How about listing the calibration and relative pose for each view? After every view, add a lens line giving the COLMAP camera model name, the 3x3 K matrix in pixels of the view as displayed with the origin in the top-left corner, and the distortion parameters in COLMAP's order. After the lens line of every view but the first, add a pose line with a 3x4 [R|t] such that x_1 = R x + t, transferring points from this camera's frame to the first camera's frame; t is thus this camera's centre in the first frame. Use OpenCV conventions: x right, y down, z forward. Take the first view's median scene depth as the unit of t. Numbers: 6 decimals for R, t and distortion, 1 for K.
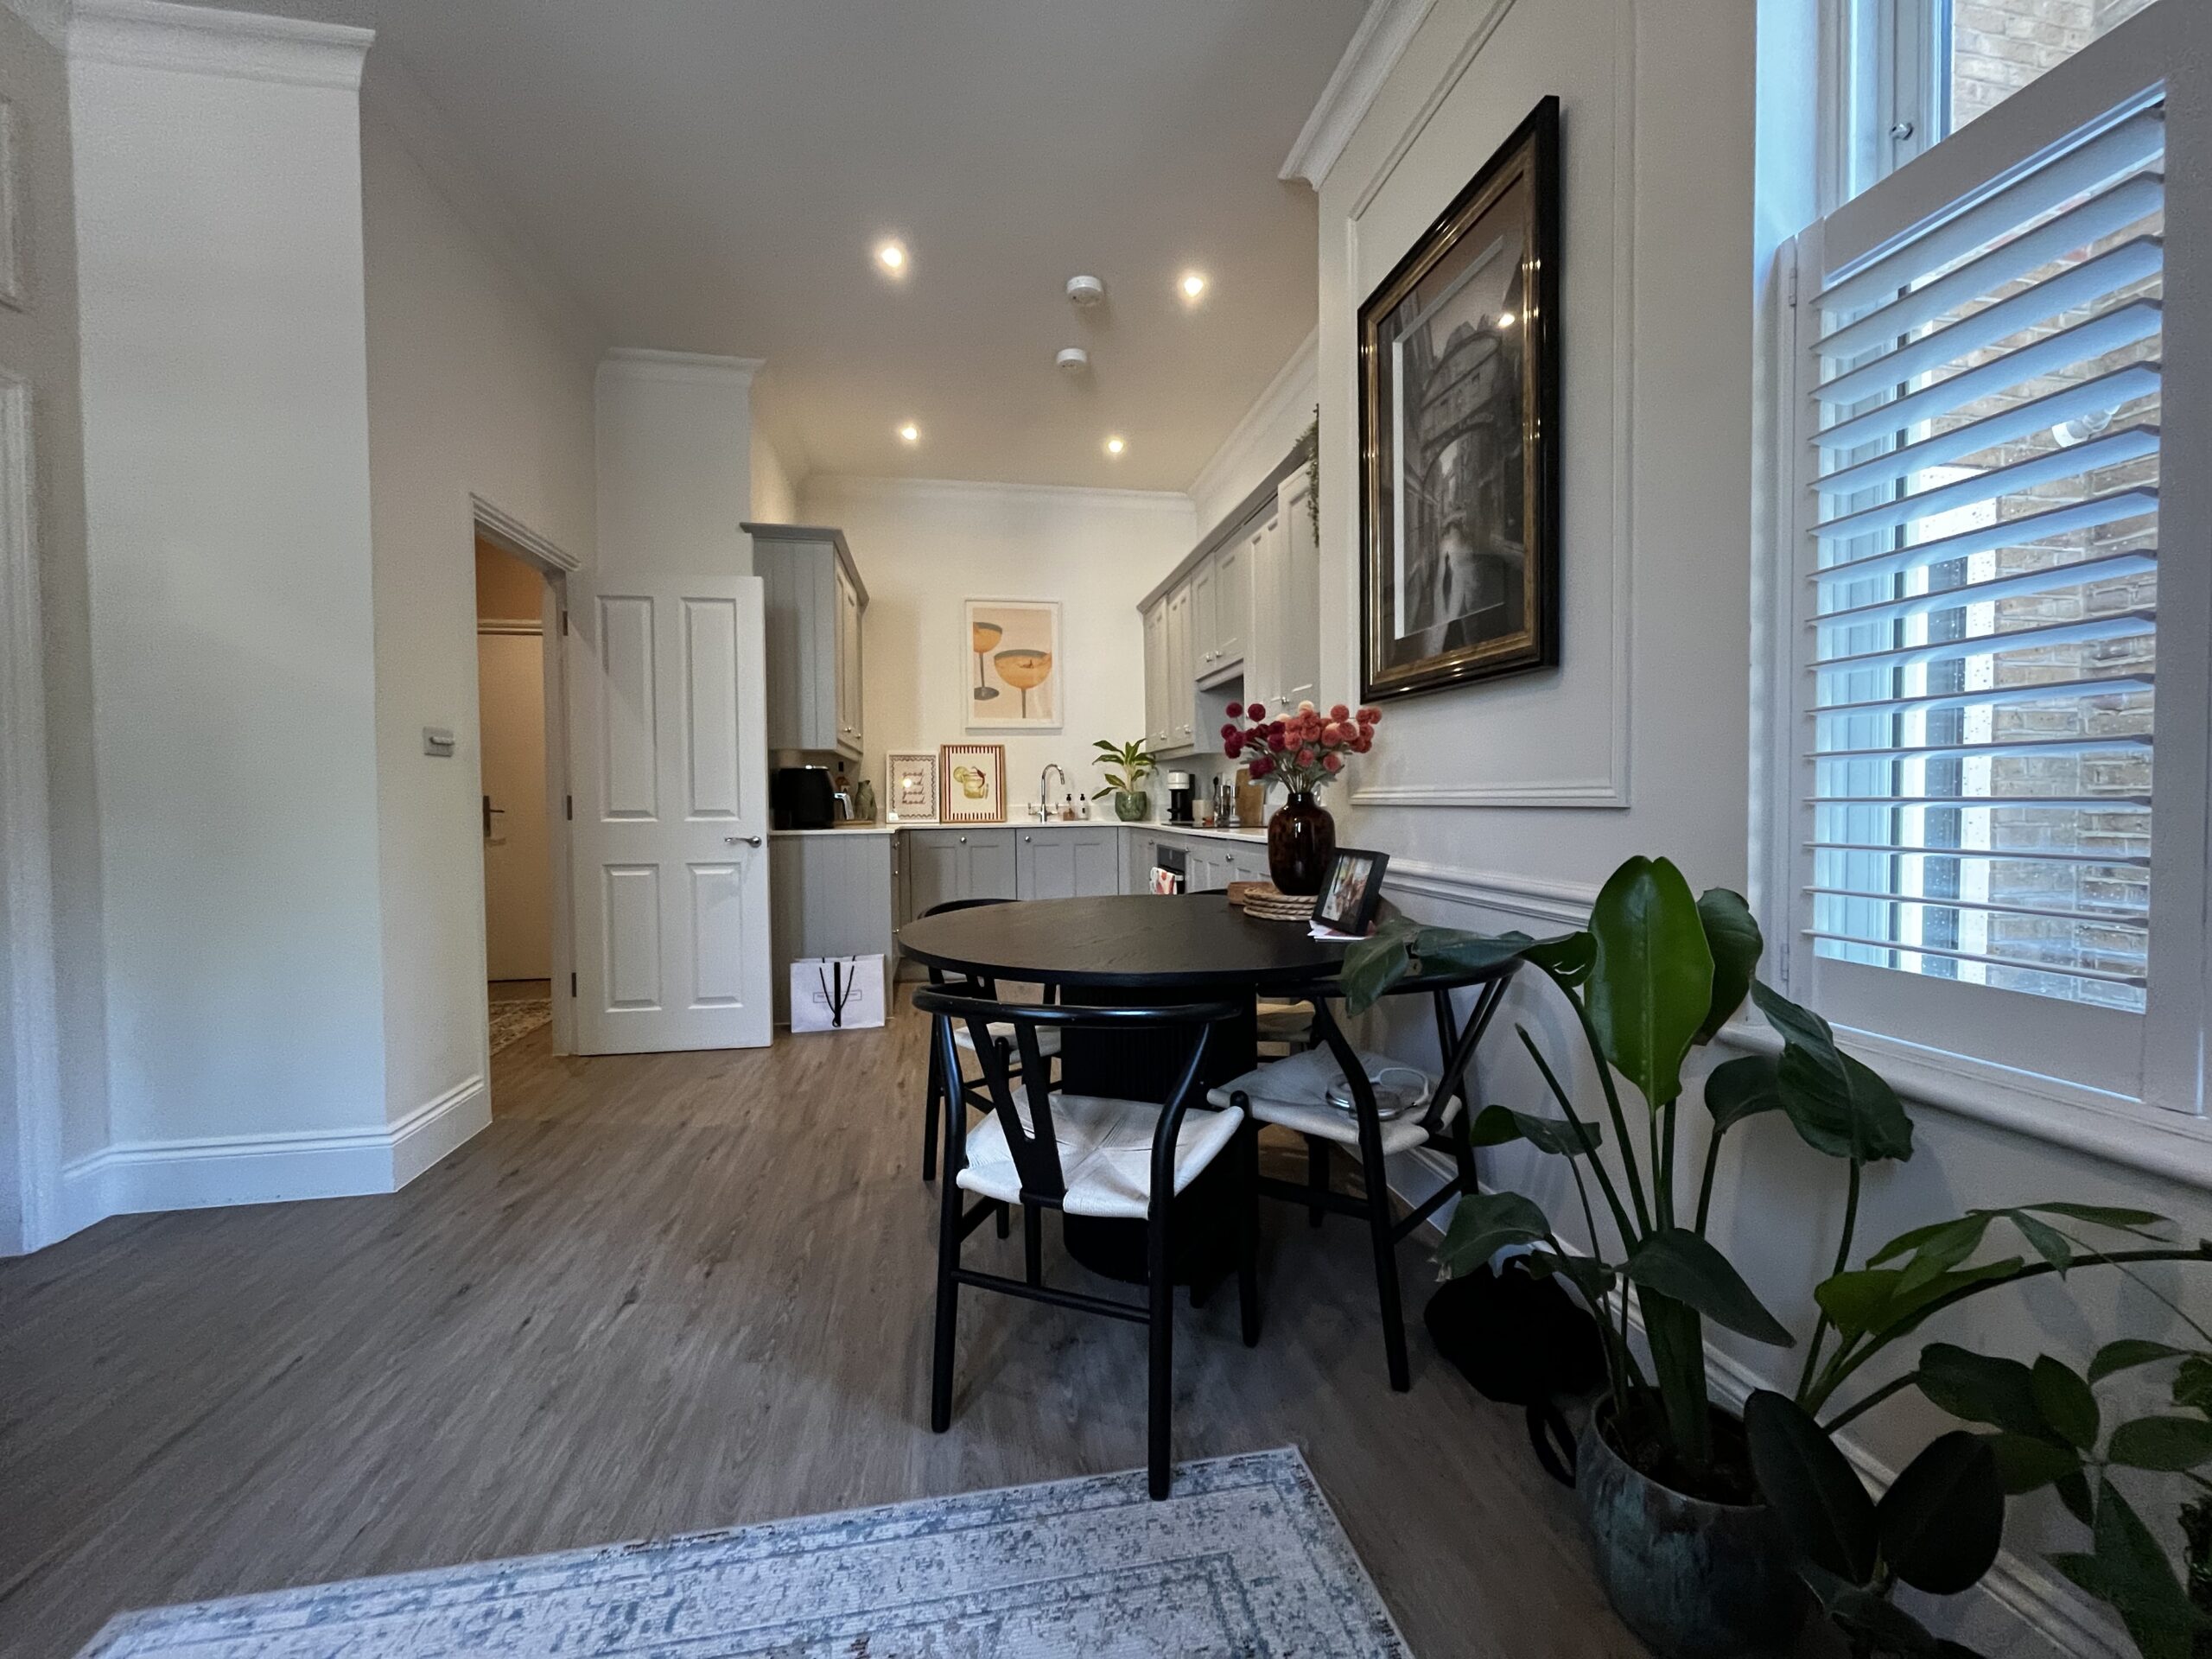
lens RADIAL K [[896.3, 0, 1112.7], [0, 896.3, 822.7], [0, 0, 1]] dist [-0.001470, -0.000081]
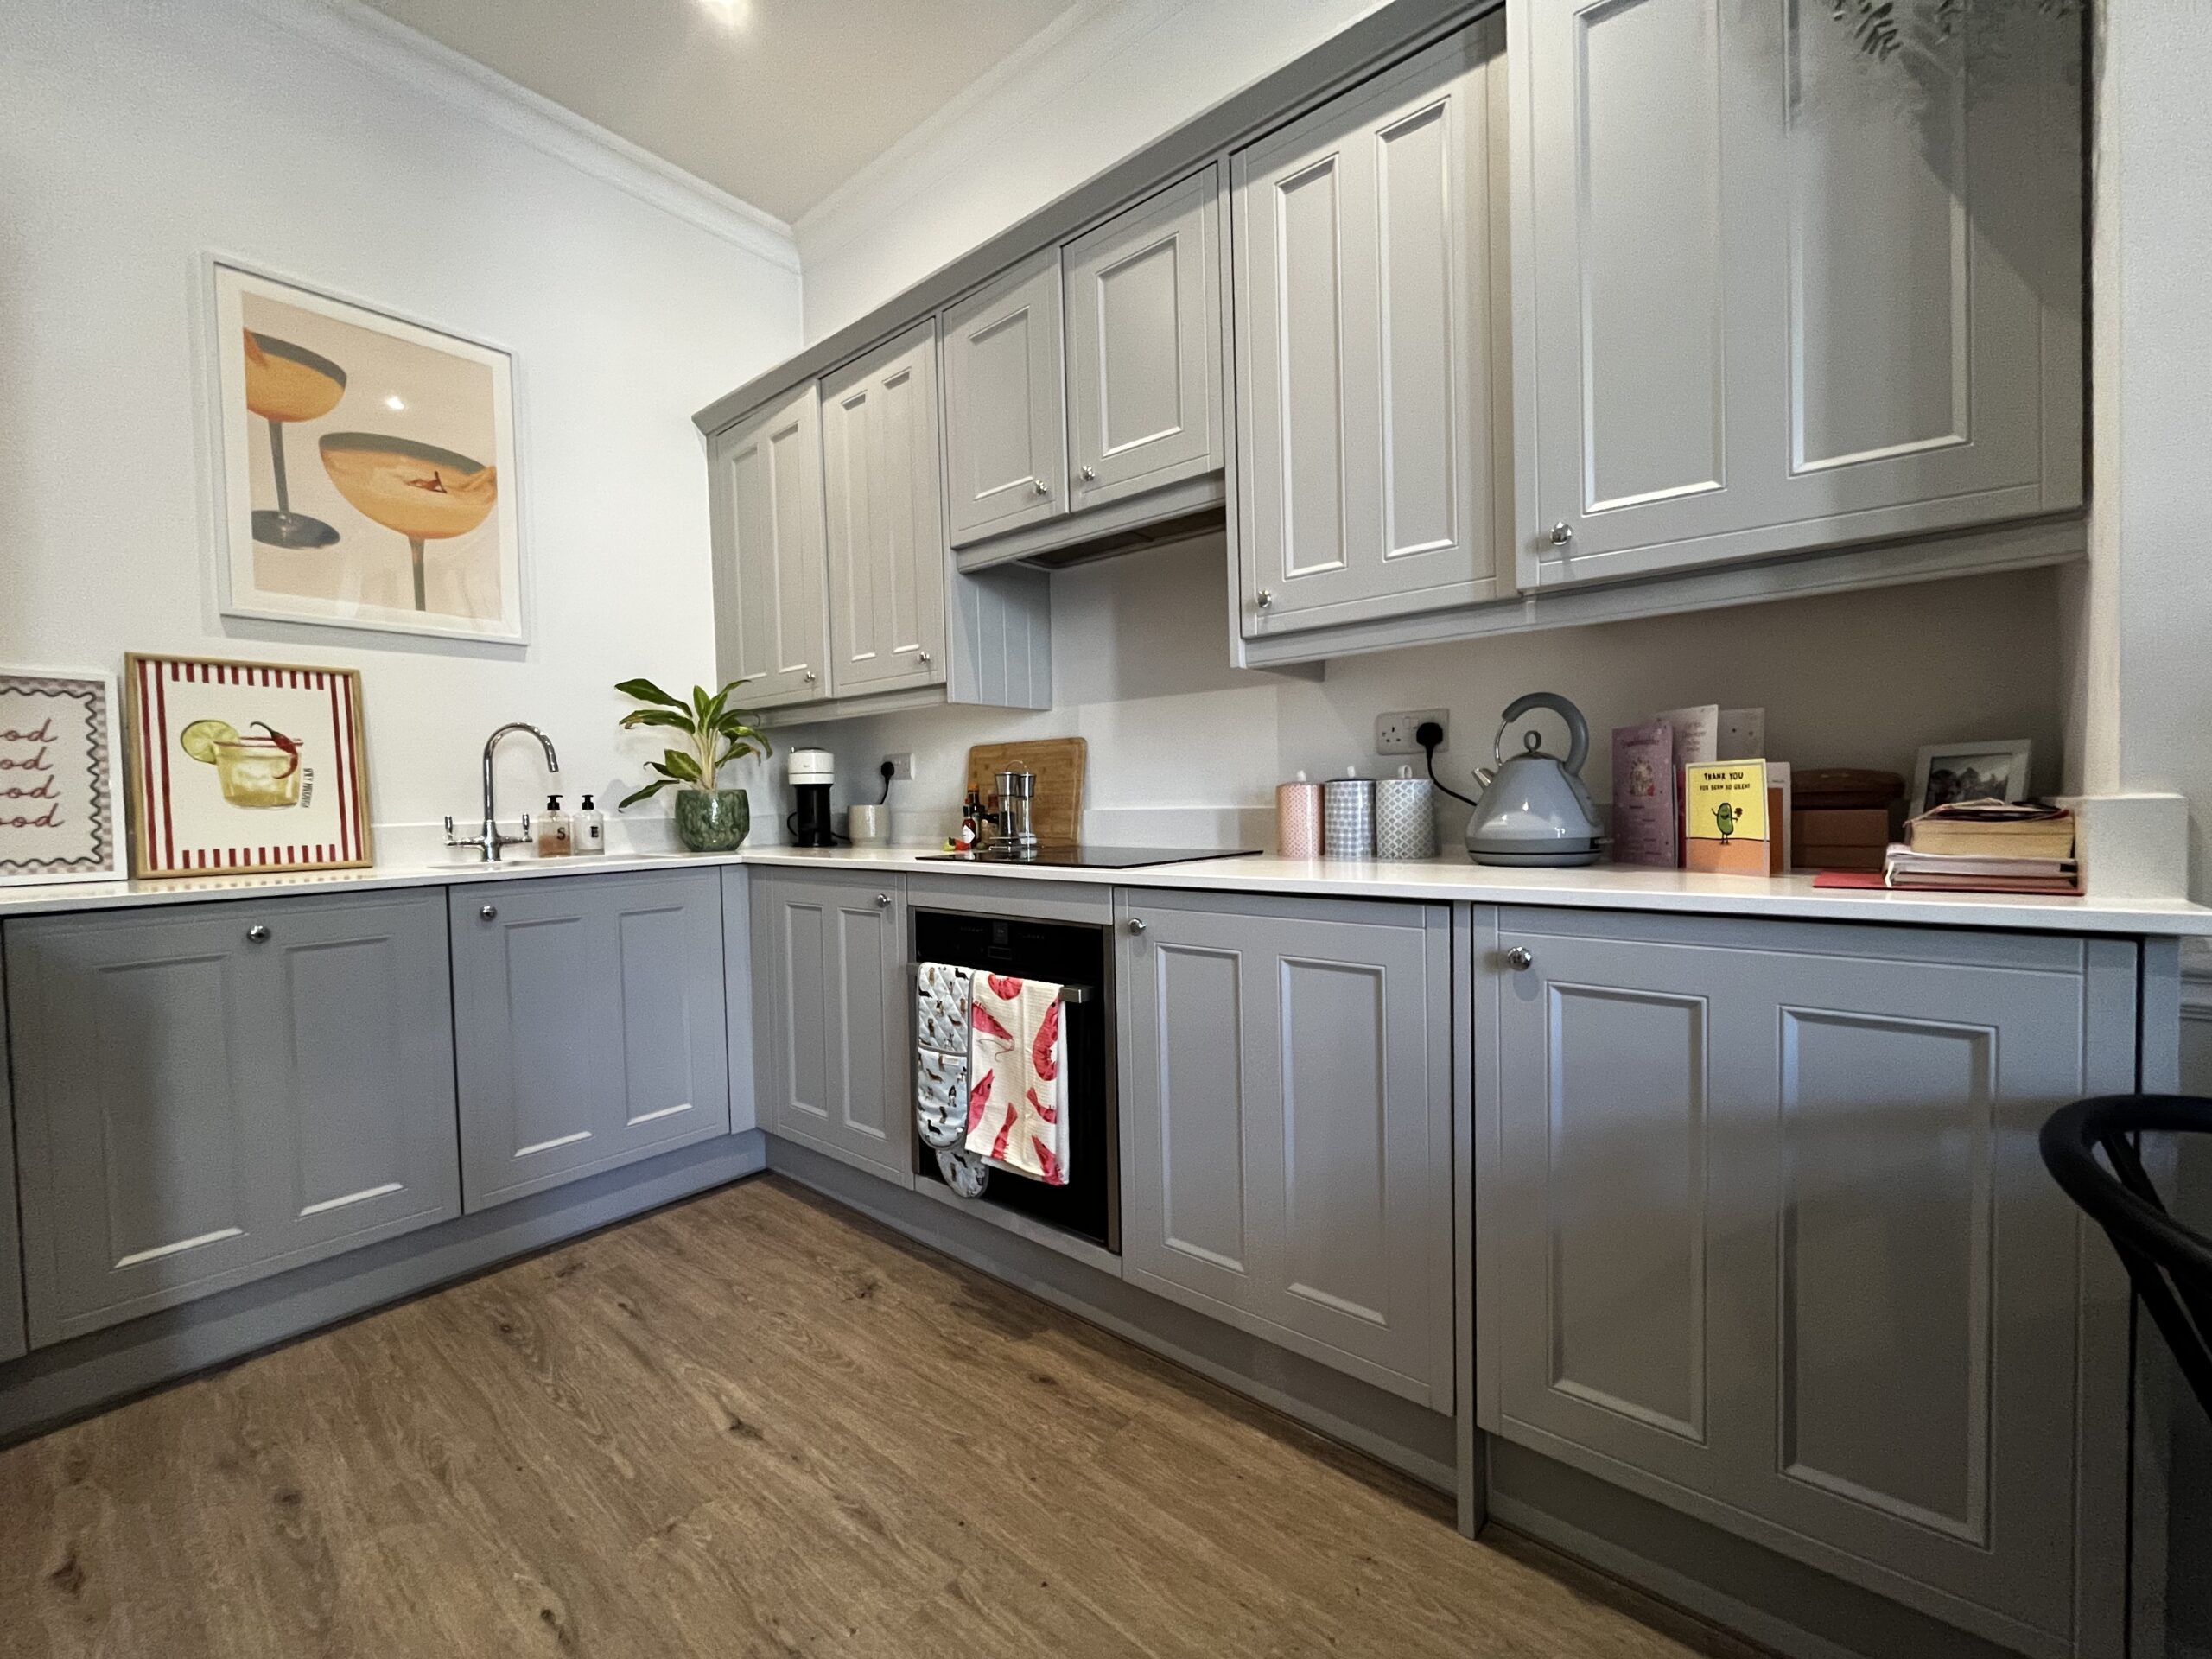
lens RADIAL K [[896.3, 0, 1112.7], [0, 896.3, 822.7], [0, 0, 1]] dist [-0.001470, -0.000081]
pose [[0.765213, -0.023207, 0.643359, -0.123355], [0.030893, 0.999522, -0.000690, -0.009969], [-0.643036, 0.020403, 0.765564, 0.491876]]
